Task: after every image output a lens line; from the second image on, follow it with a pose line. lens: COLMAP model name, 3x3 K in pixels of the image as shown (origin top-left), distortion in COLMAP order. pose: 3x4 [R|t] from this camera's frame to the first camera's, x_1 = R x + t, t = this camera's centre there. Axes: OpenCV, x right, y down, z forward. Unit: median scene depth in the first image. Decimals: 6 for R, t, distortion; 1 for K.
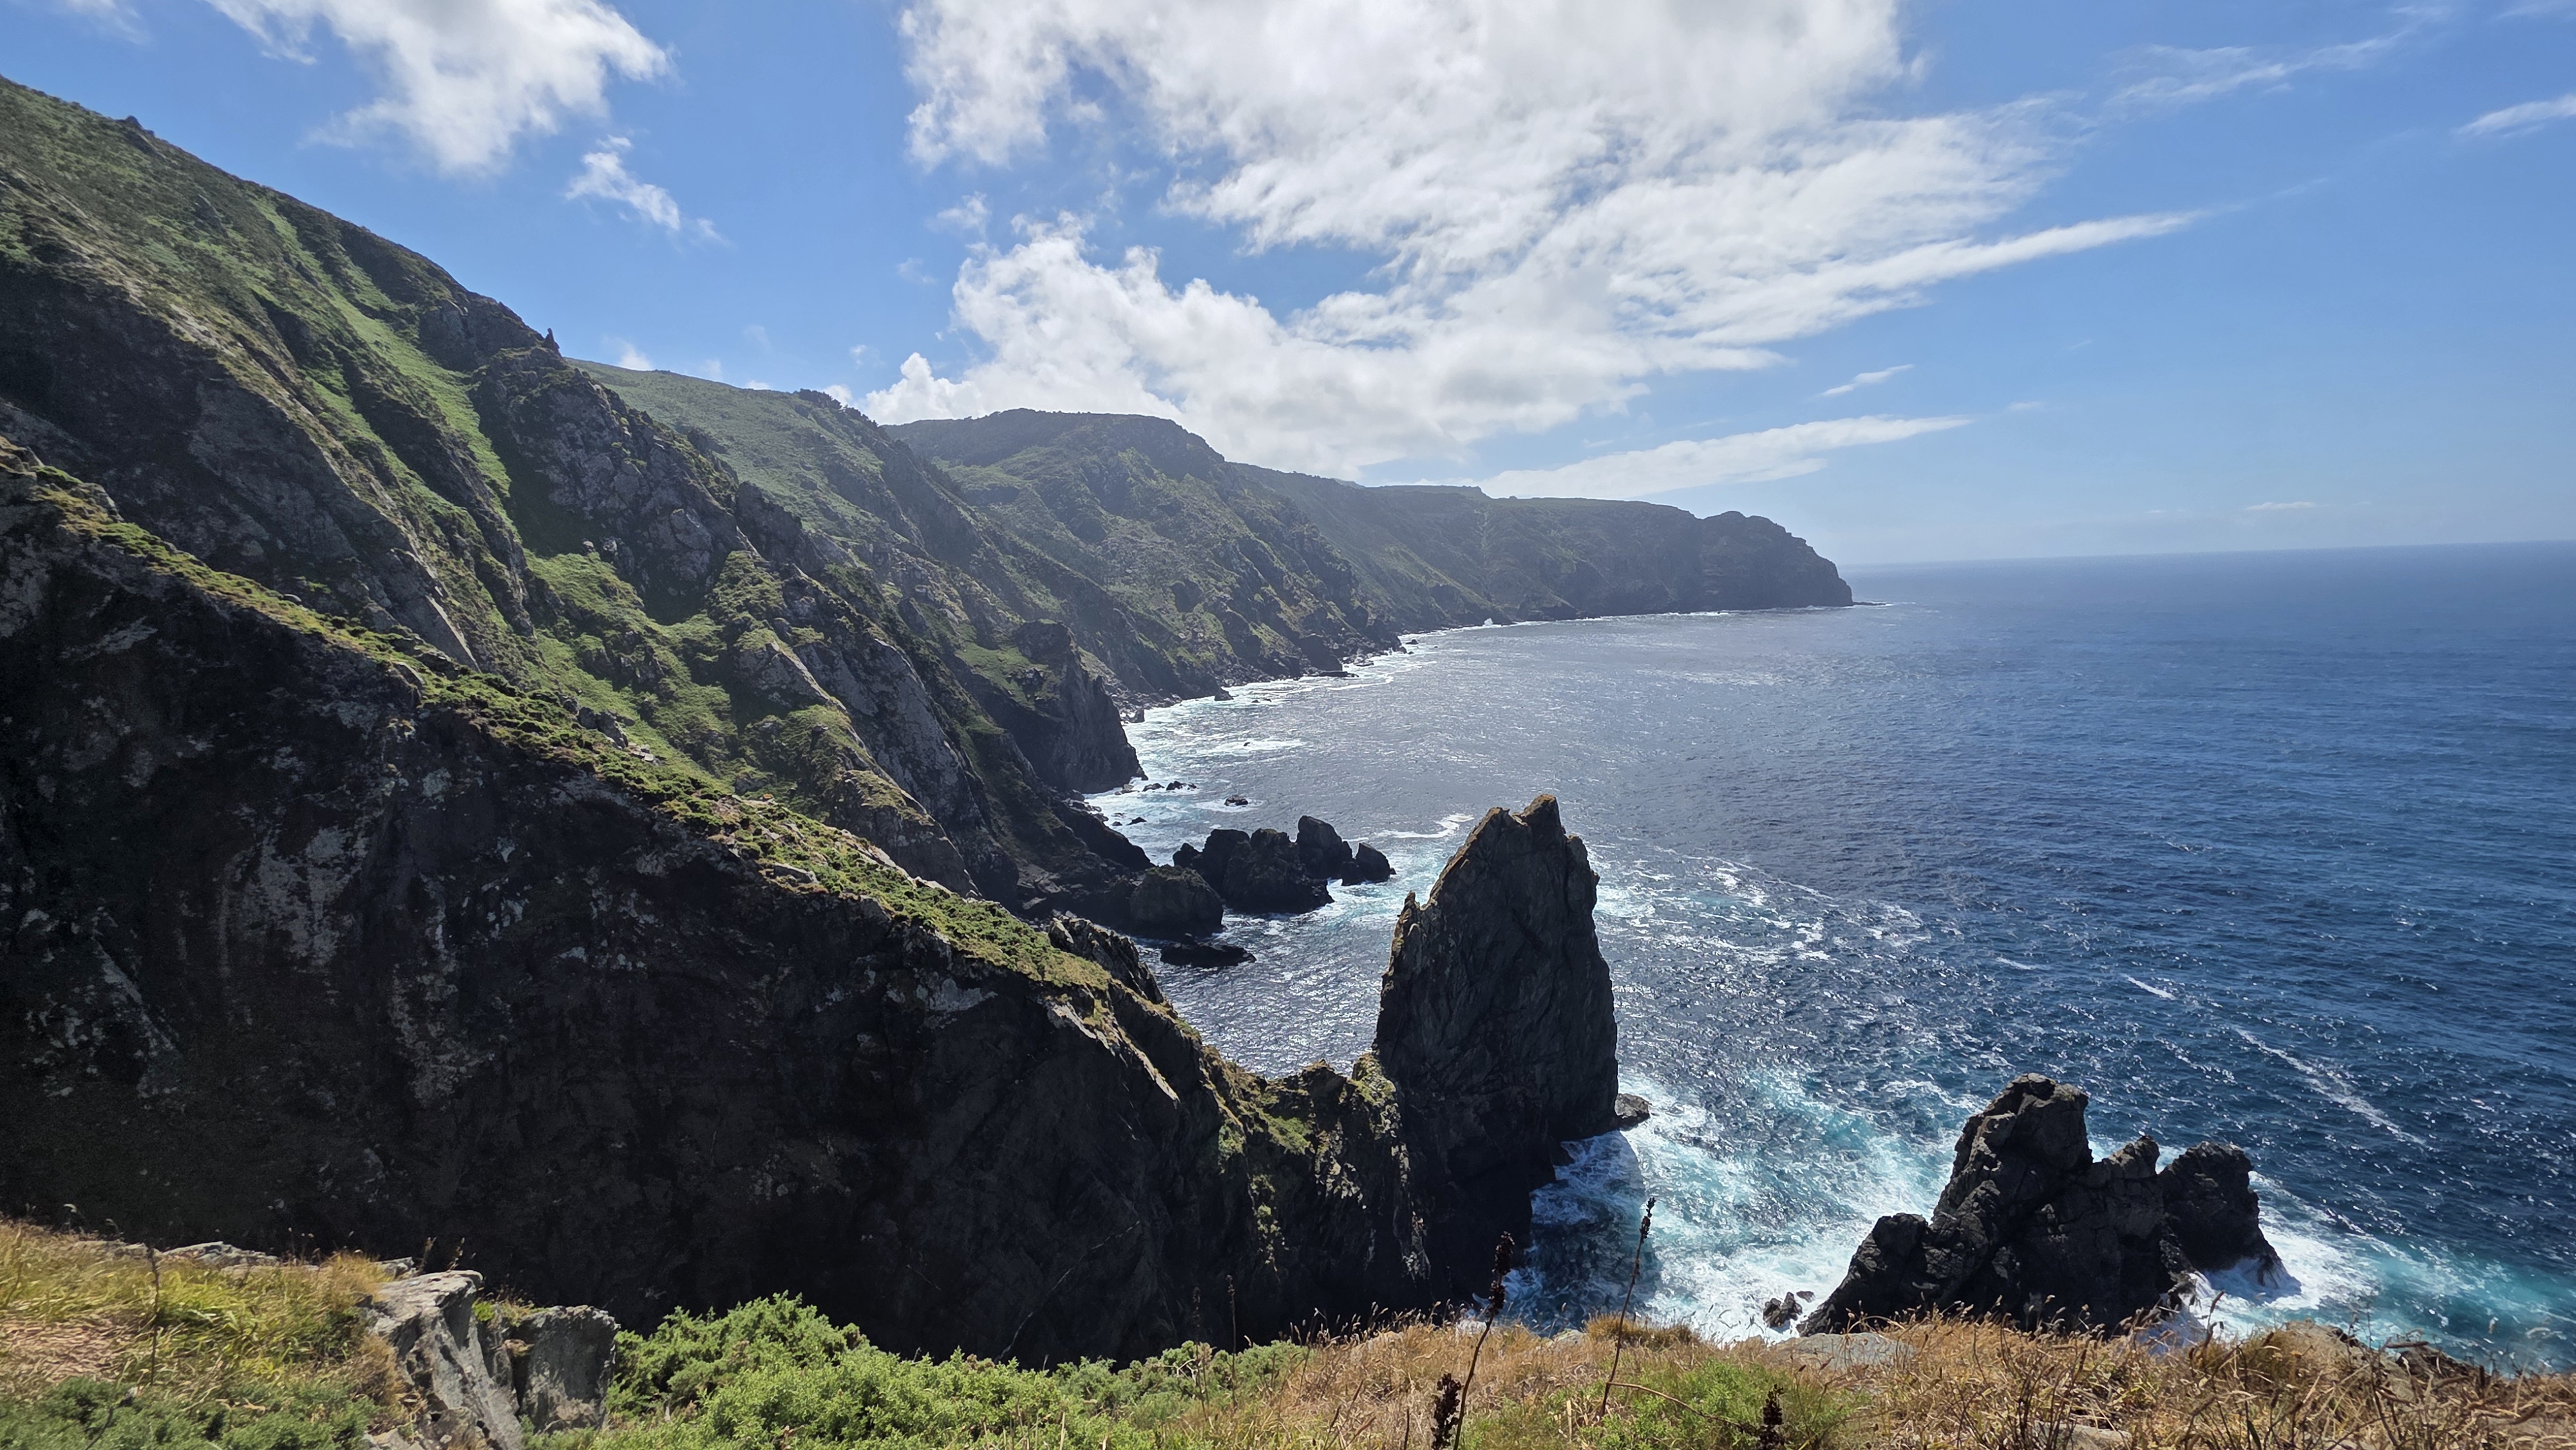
lens RADIAL K [[1022.2, 0, 1293.1], [0, 1022.2, 732.3], [0, 0, 1]] dist [0.003578, -0.001855]
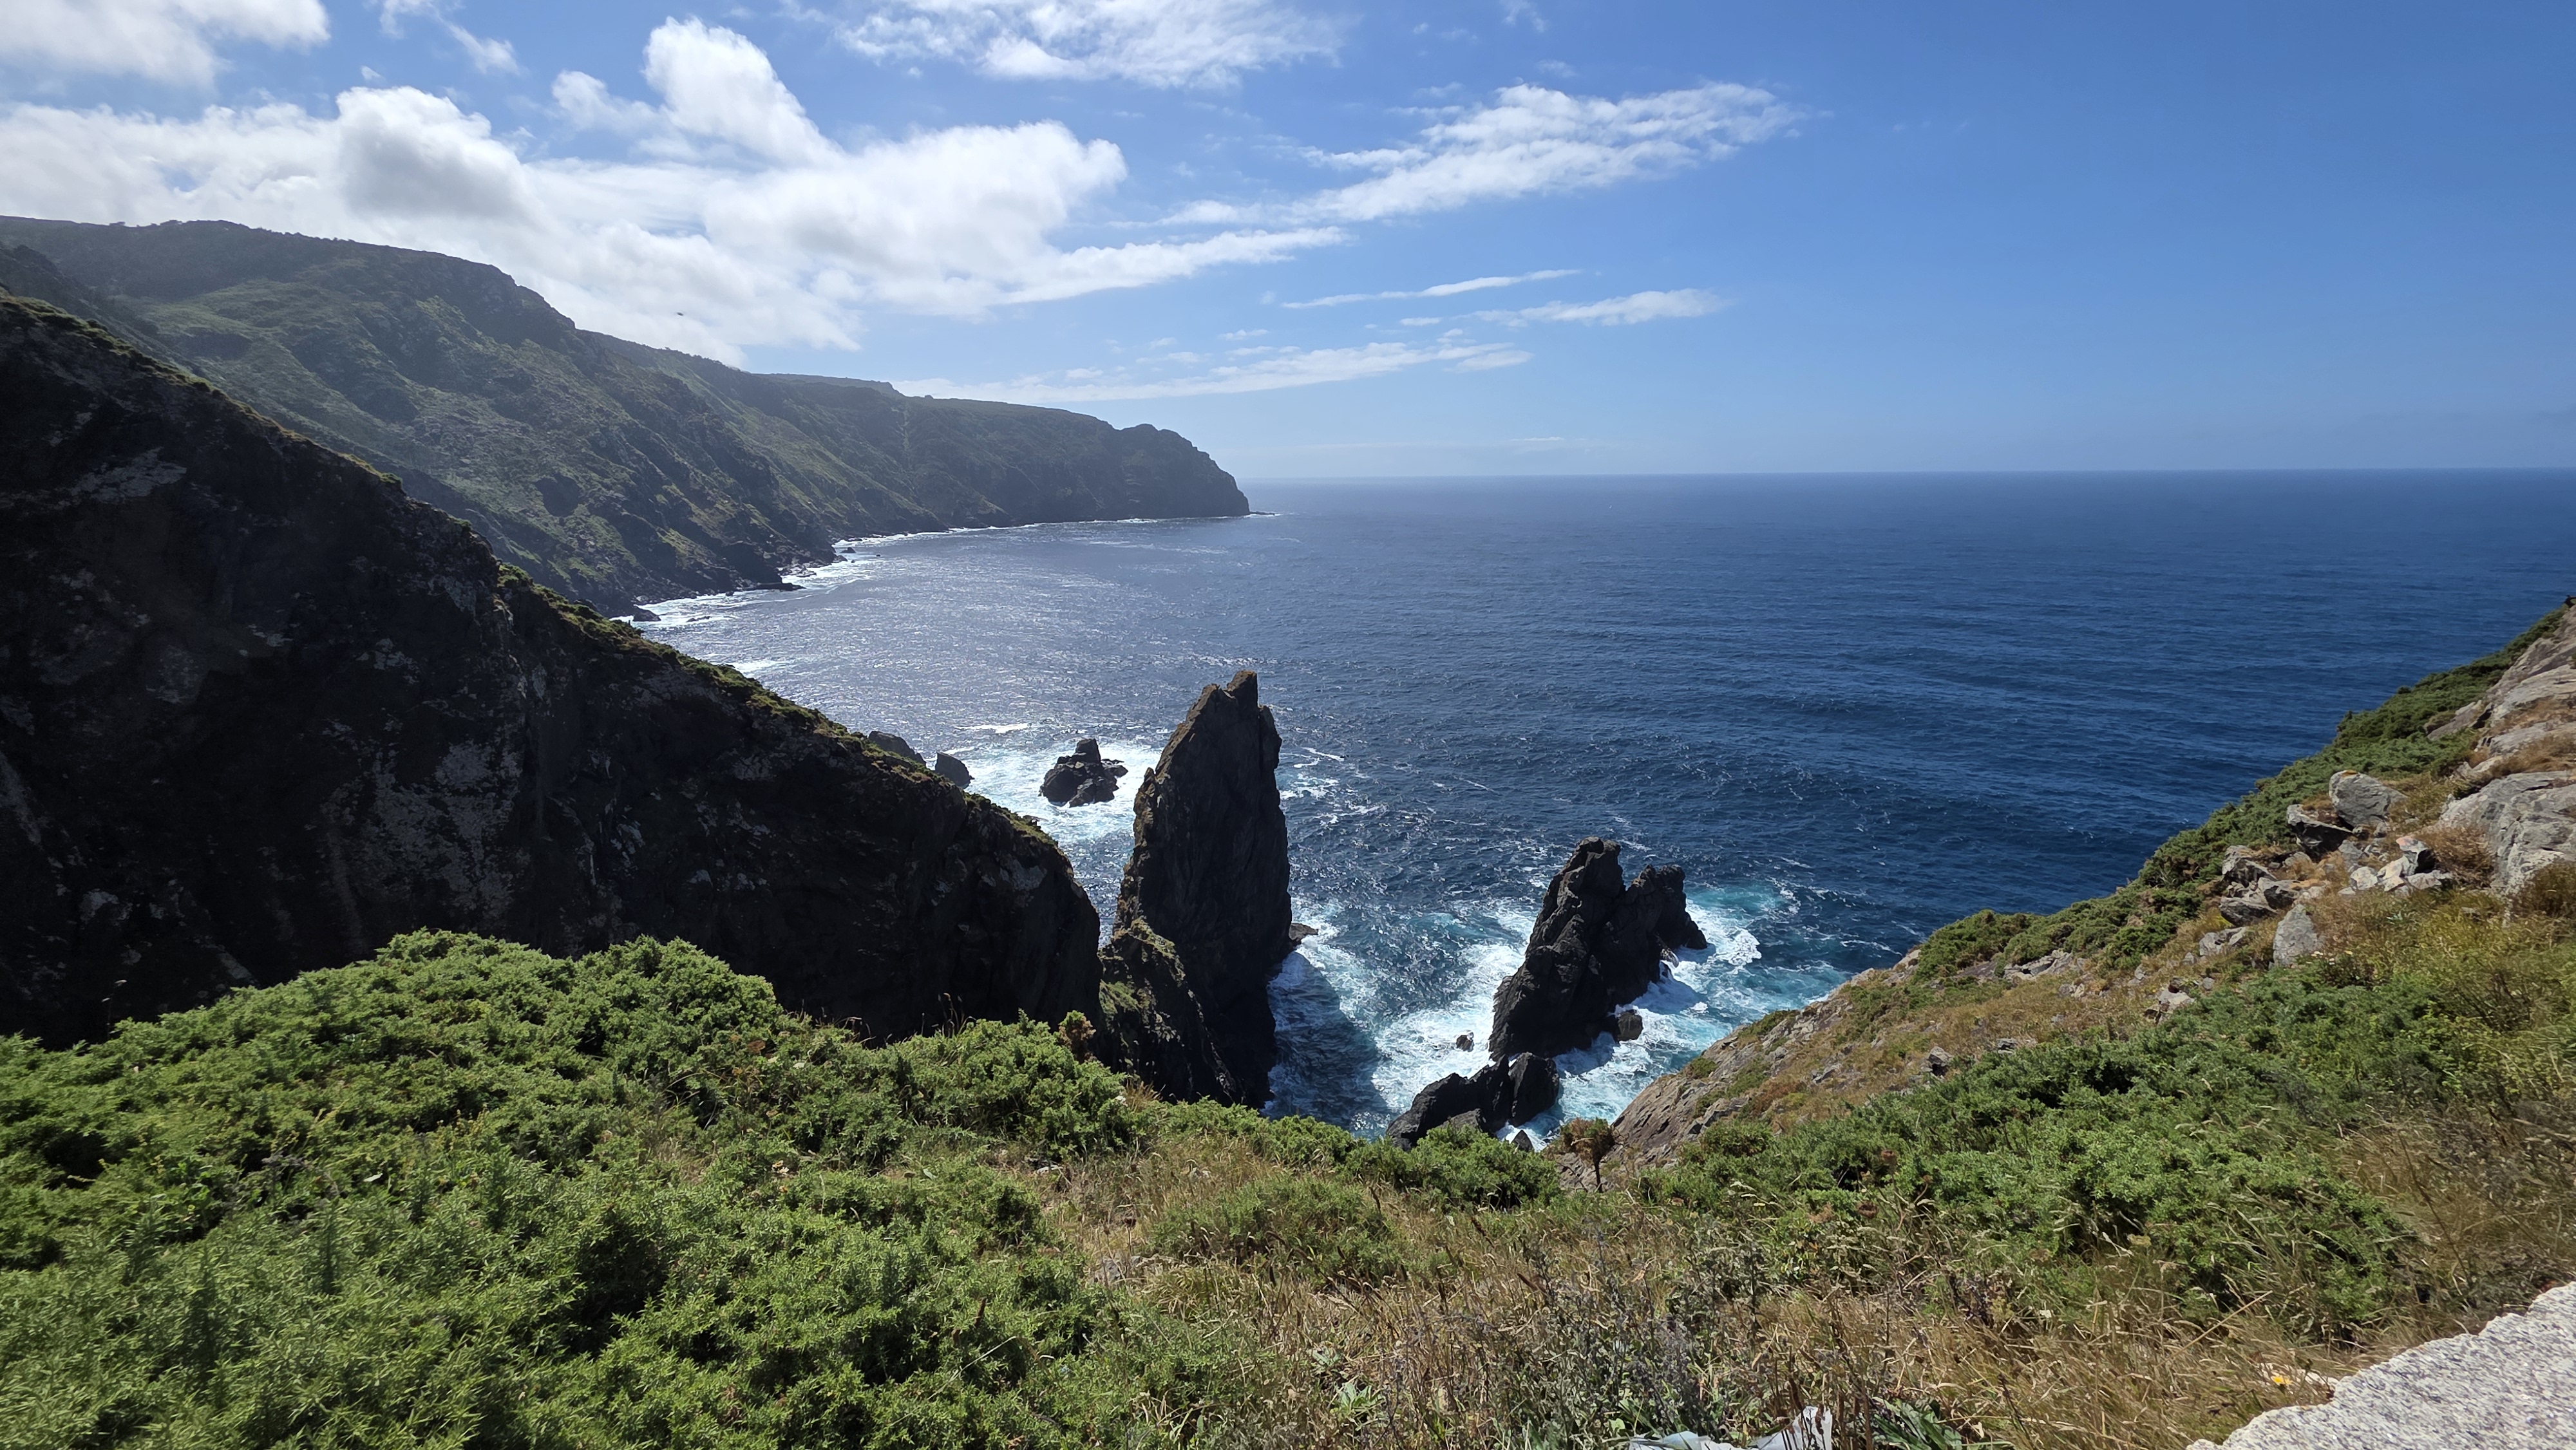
lens RADIAL K [[1022.2, 0, 1270.7], [0, 1022.2, 729.5], [0, 0, 1]] dist [0.003578, -0.001855]
pose [[0.855427, -0.098354, 0.508499, -0.694740], [0.055285, 0.993534, 0.099166, 0.035094], [-0.514964, -0.056717, 0.855333, 0.037066]]
